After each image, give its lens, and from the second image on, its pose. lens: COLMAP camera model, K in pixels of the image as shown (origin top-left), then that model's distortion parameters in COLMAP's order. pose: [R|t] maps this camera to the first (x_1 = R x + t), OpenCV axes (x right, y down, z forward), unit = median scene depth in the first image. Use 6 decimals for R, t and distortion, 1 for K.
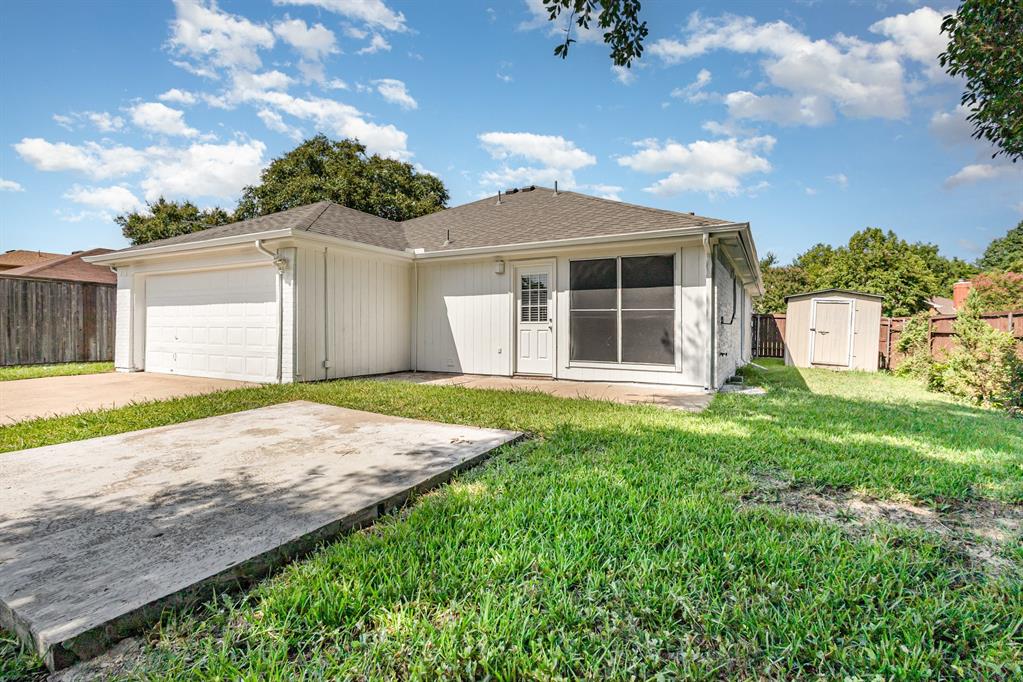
lens RADIAL K [[472.9, 0, 506.9], [0, 472.9, 332.8], [0, 0, 1]] dist [0.002826, 0.000937]
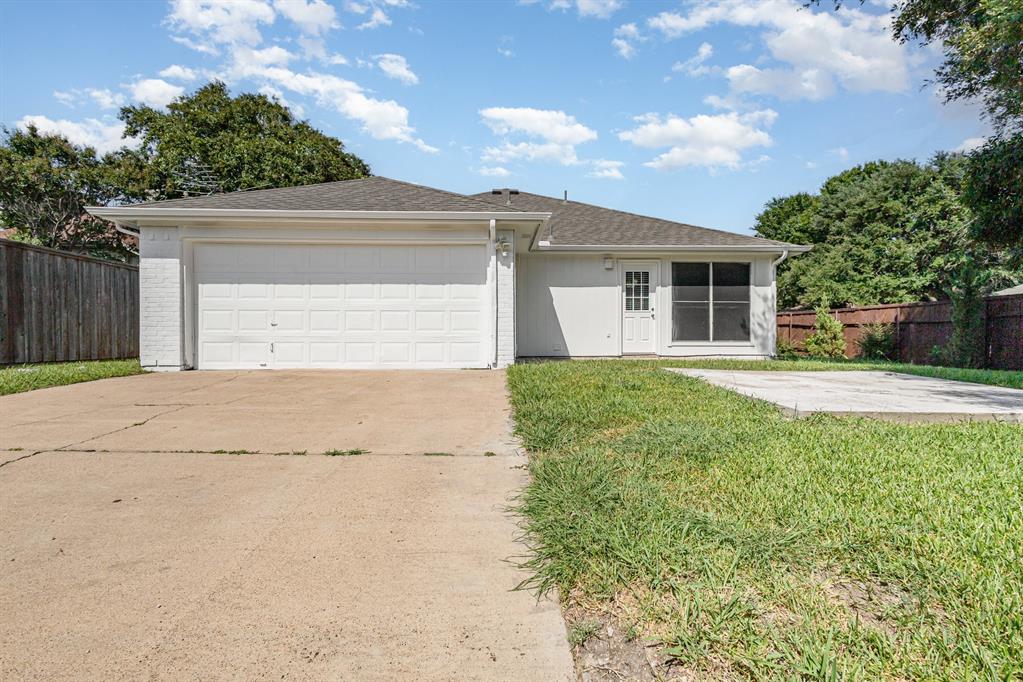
lens RADIAL K [[472.9, 0, 510.0], [0, 472.9, 343.4], [0, 0, 1]] dist [0.002826, 0.000937]
pose [[0.866419, -0.015917, 0.499065, -0.867809], [0.007469, 0.999793, 0.018921, 0.036141], [-0.499263, -0.012666, 0.866358, 0.119214]]
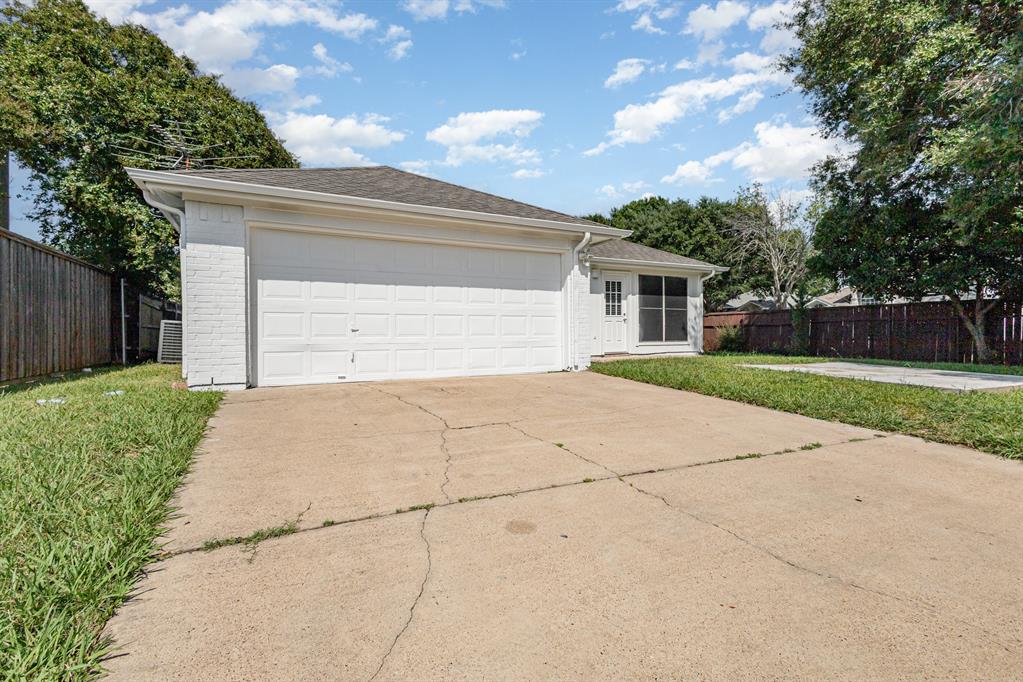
lens RADIAL K [[472.9, 0, 510.4], [0, 472.9, 334.6], [0, 0, 1]] dist [0.002826, 0.000937]
pose [[0.570148, -0.014341, 0.821417, -1.312483], [0.011684, 0.999888, 0.009347, 0.016699], [-0.821459, 0.004269, 0.570252, 0.479558]]
